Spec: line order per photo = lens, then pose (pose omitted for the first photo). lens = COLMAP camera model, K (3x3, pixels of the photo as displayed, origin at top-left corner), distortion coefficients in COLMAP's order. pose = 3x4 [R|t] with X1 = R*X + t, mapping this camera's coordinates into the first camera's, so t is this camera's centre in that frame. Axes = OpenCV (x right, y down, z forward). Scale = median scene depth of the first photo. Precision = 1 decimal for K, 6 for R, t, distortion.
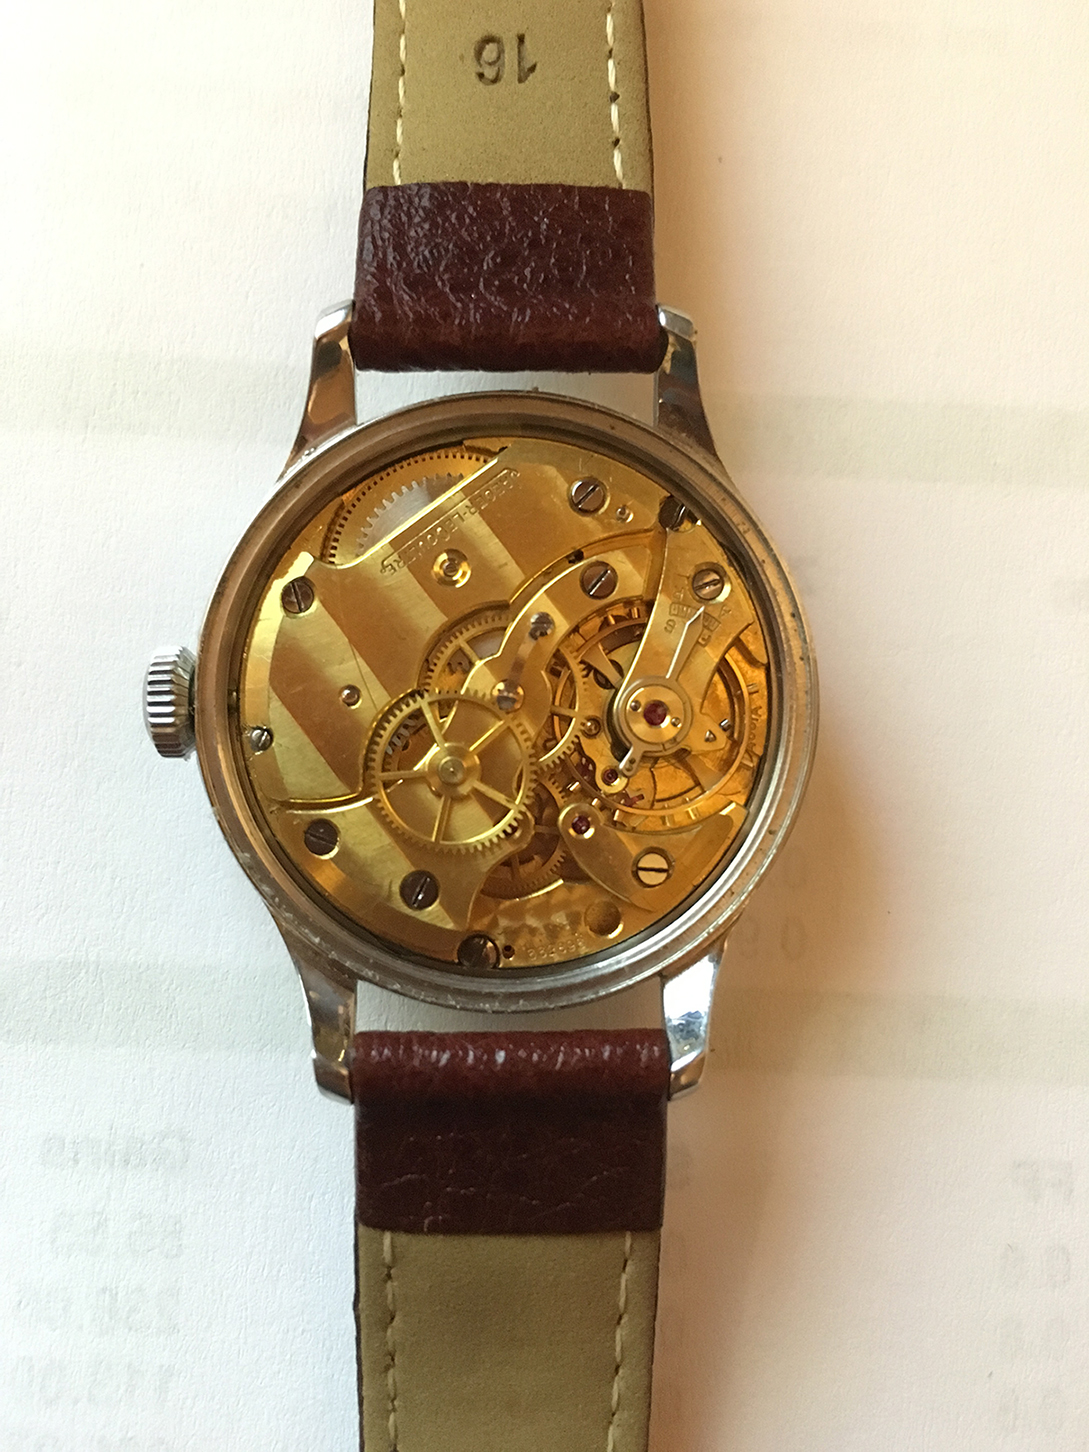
lens RADIAL K [[1218.9, 0, 542.3], [0, 1218.9, 724.8], [0, 0, 1]] dist [-0.012392, -0.019574]
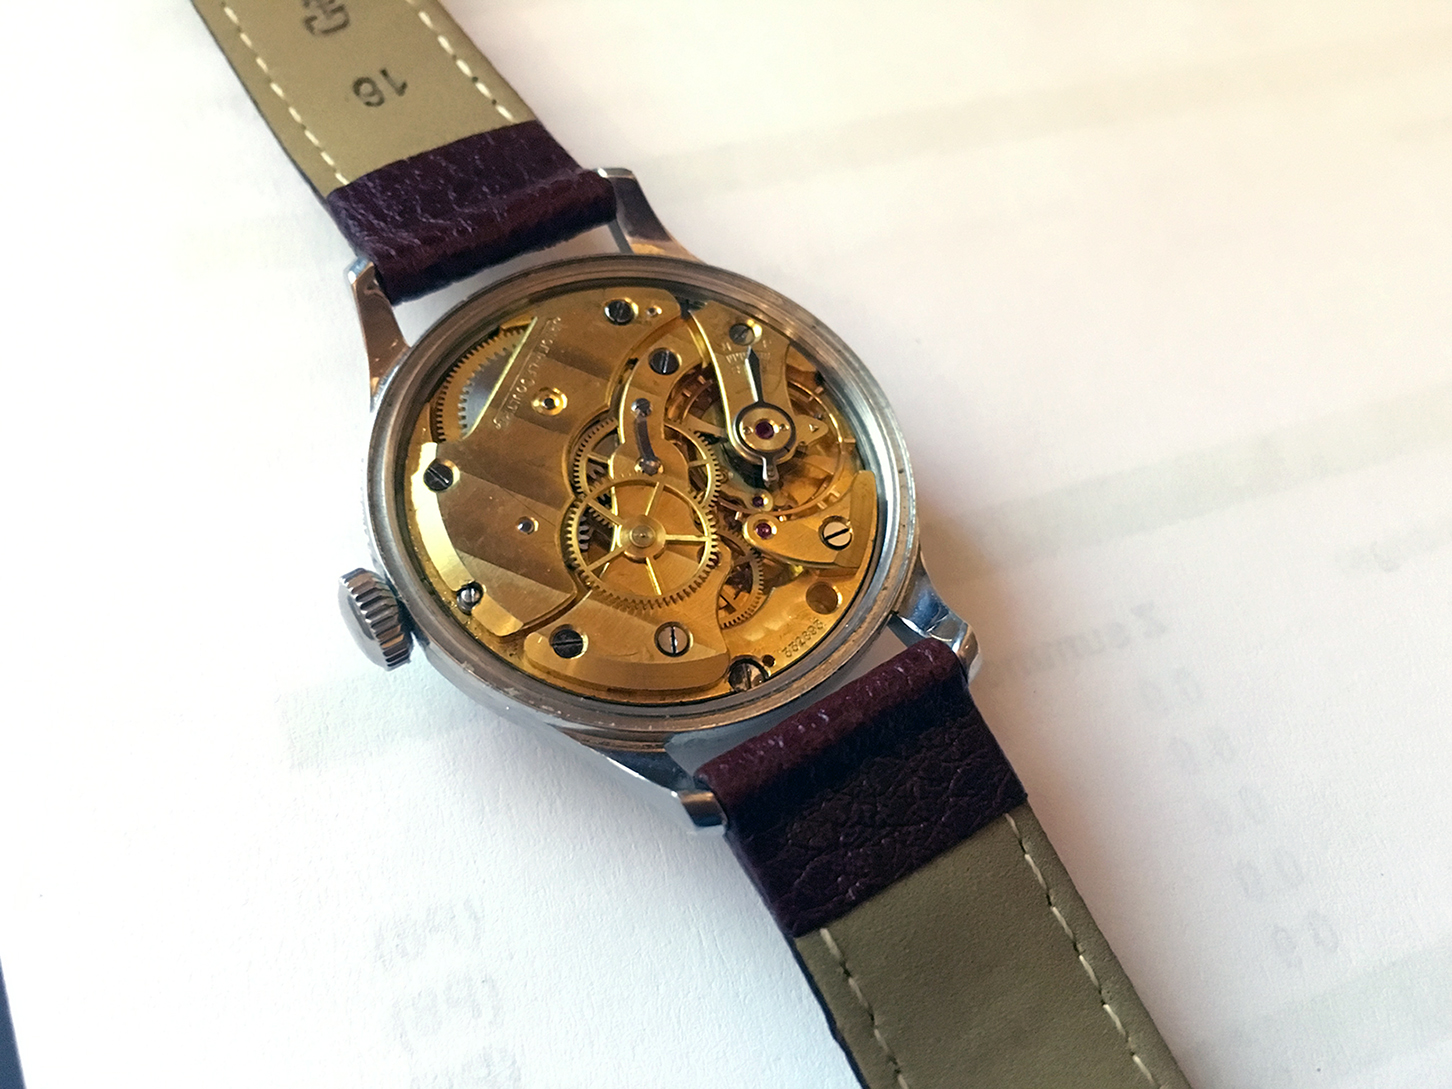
lens RADIAL K [[1218.9, 0, 734.9], [0, 1218.9, 543.0], [0, 0, 1]] dist [-0.012392, -0.019574]
pose [[0.839344, -0.444045, 0.313570, -0.345737], [0.523415, 0.815900, -0.245649, 0.351302], [-0.146762, 0.370311, 0.917241, -0.024153]]
